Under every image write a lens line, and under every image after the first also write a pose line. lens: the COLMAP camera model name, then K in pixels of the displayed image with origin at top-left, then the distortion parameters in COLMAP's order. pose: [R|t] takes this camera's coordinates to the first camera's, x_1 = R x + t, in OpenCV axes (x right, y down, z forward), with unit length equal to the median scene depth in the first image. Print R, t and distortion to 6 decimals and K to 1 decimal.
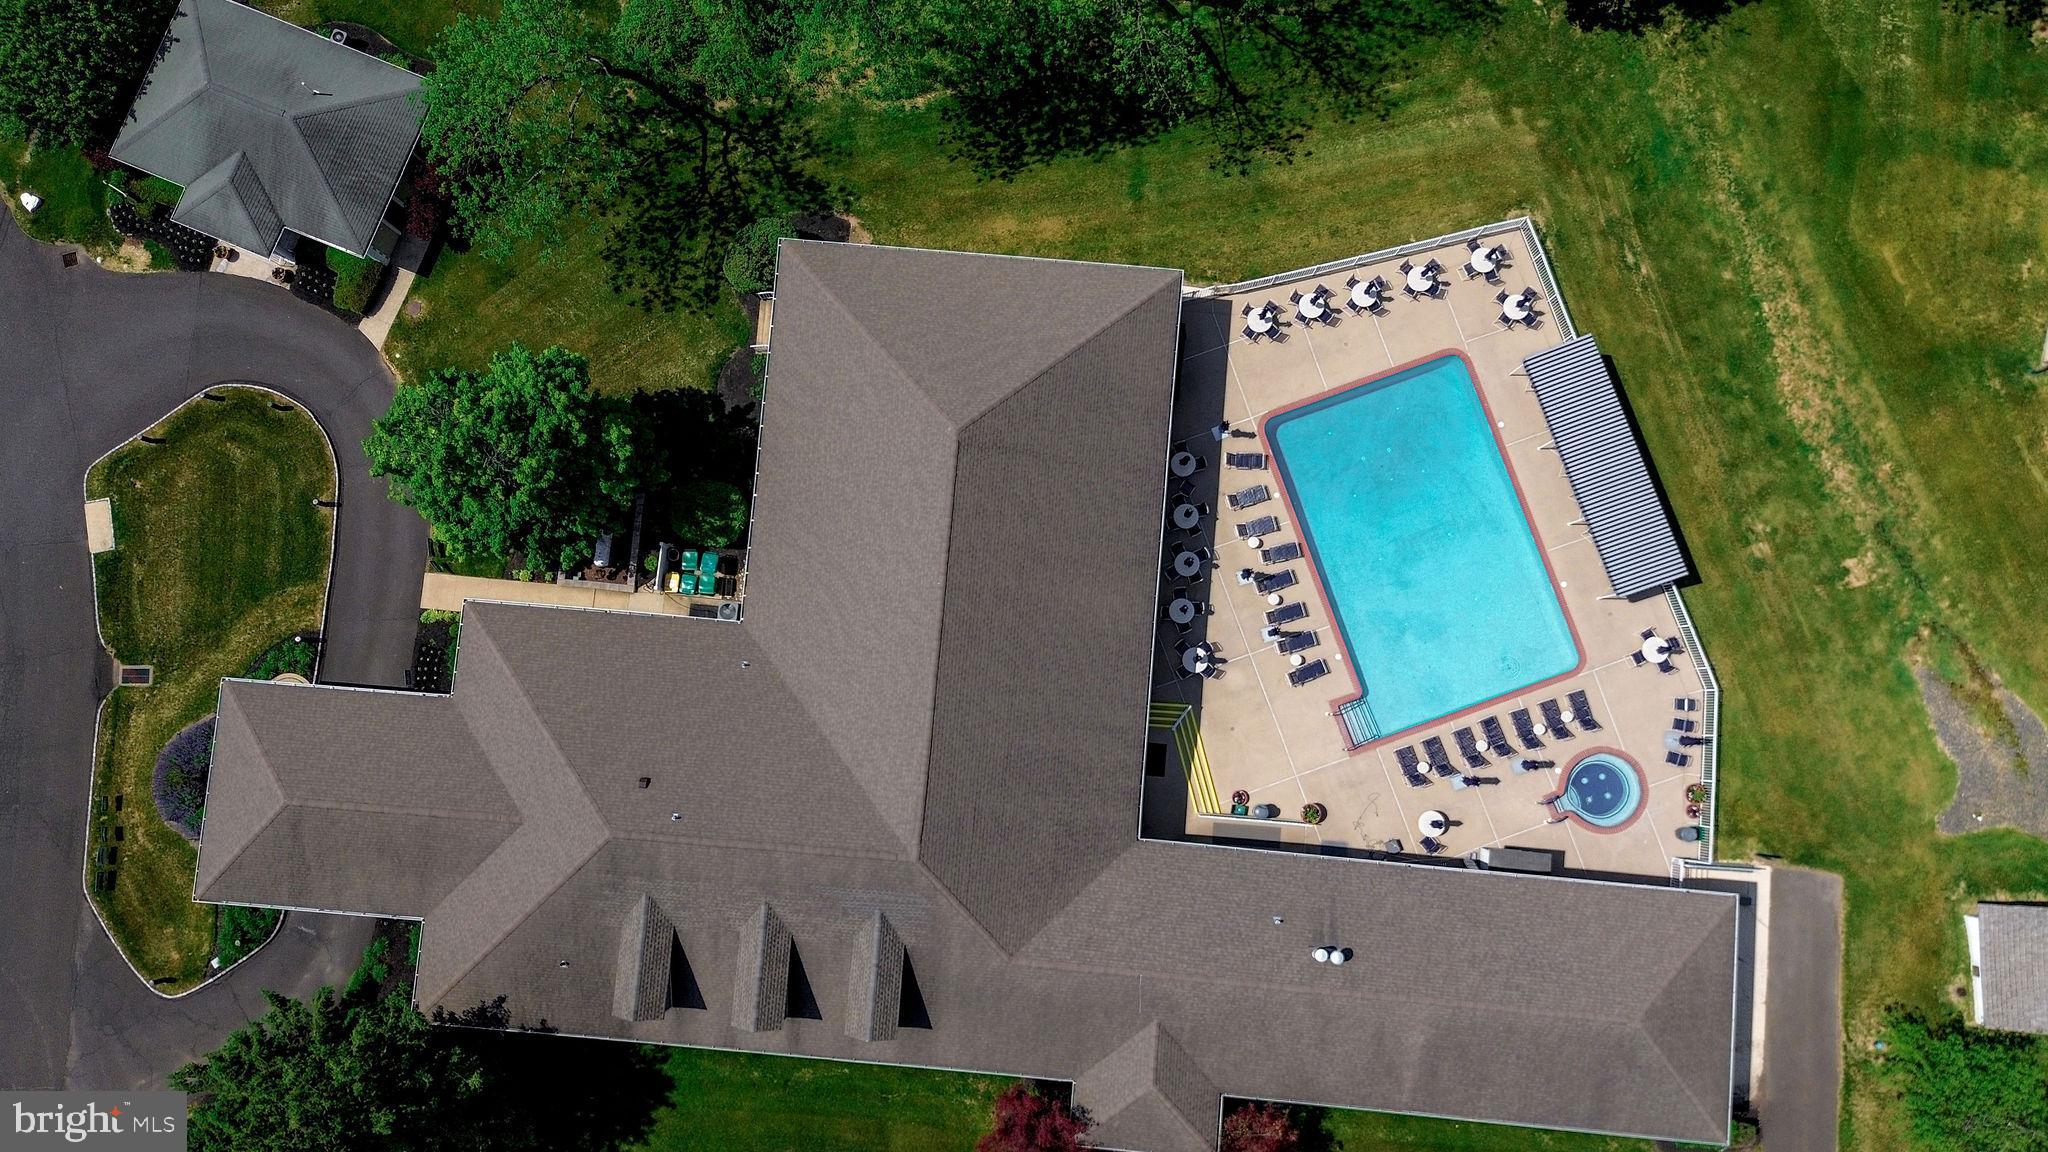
lens RADIAL K [[1414.6, 0, 1024.0], [0, 1414.6, 576.0], [0, 0, 1]] dist [0.046315, -0.003452]
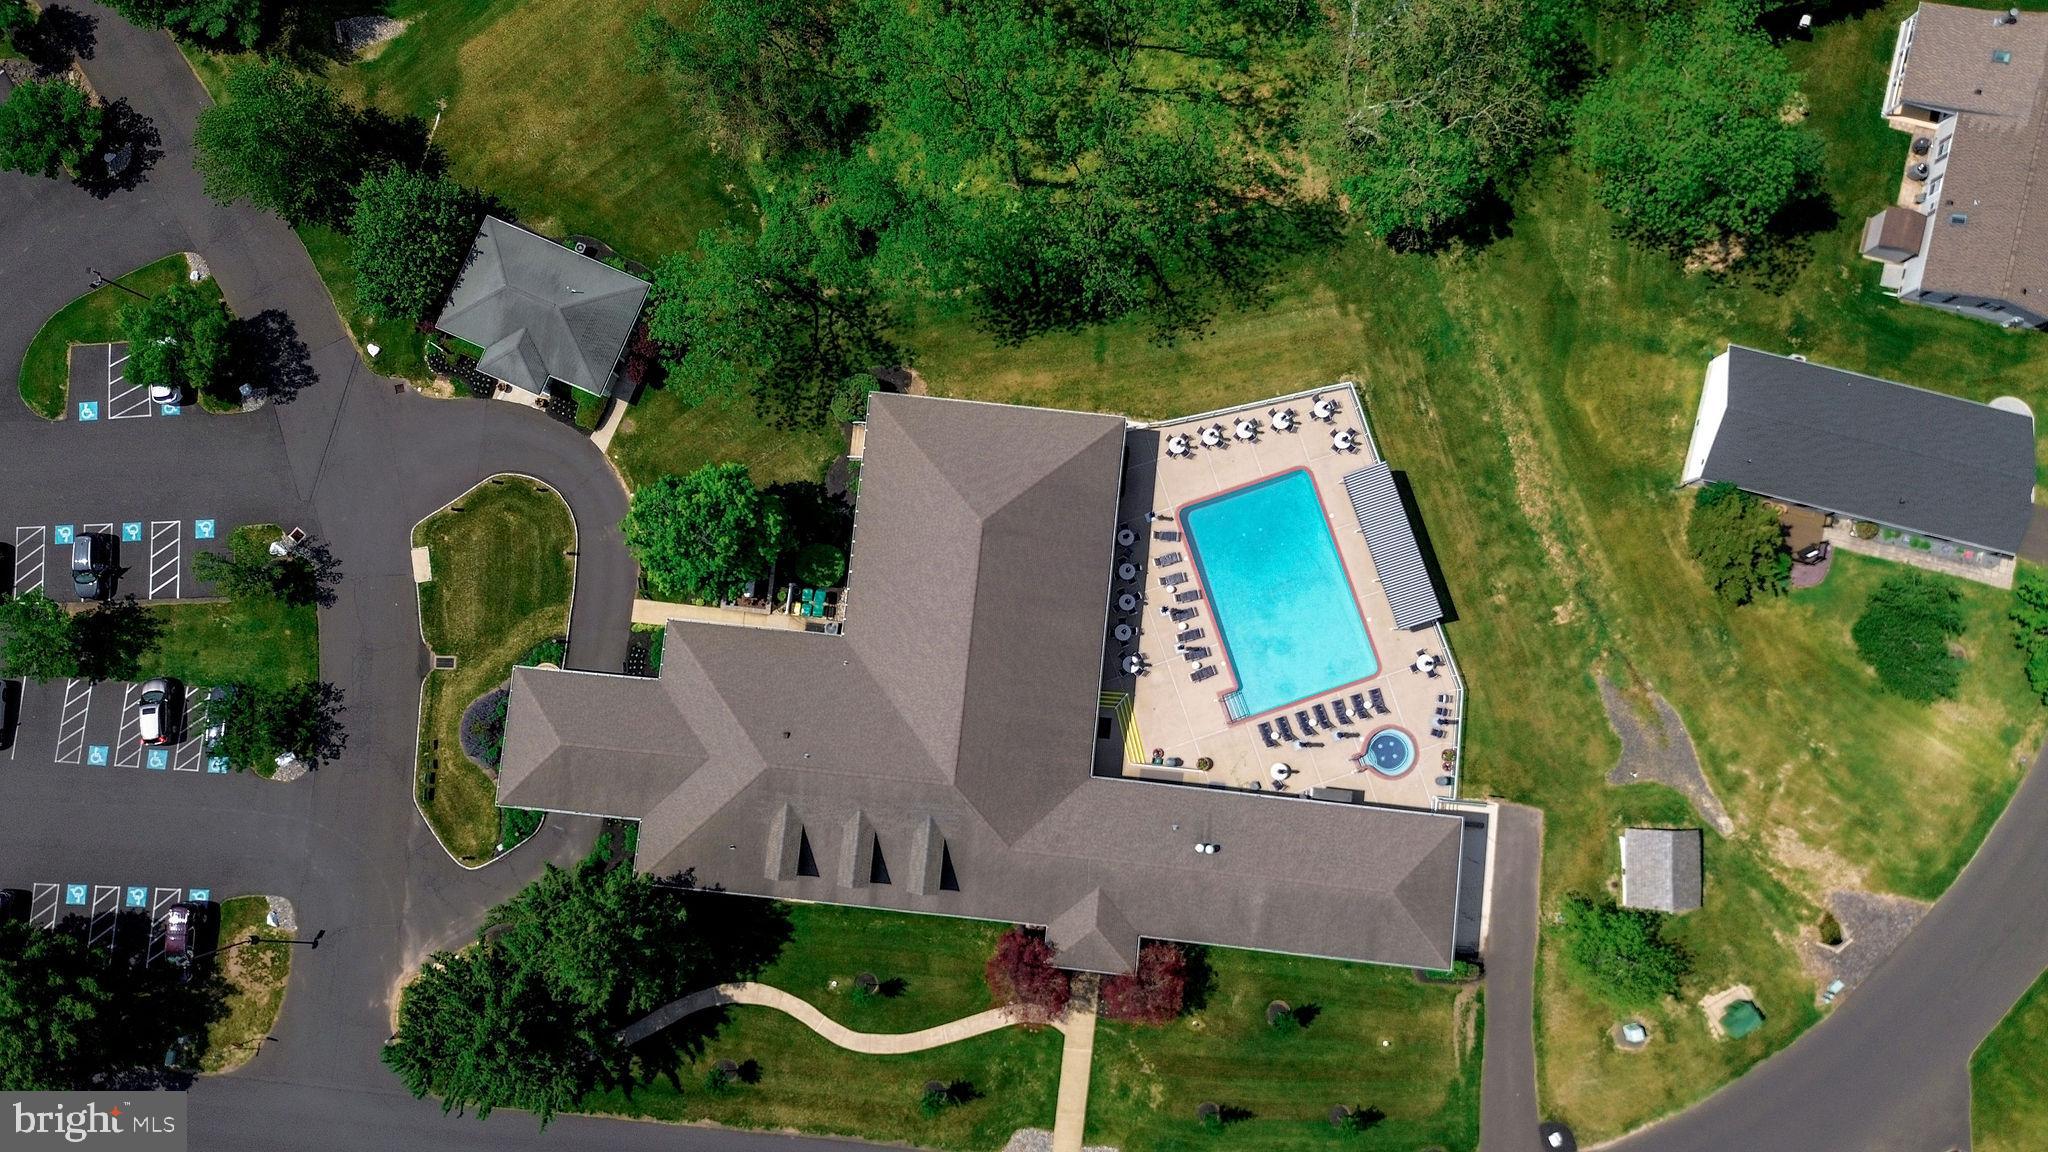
lens RADIAL K [[1381.6, 0, 1024.0], [0, 1381.6, 576.0], [0, 0, 1]] dist [0.108099, -0.132136]
pose [[0.999849, 0.017384, 0.000454, 0.001026], [-0.017387, 0.999812, 0.008611, -0.047888], [-0.000304, -0.008618, 0.999963, -0.510078]]
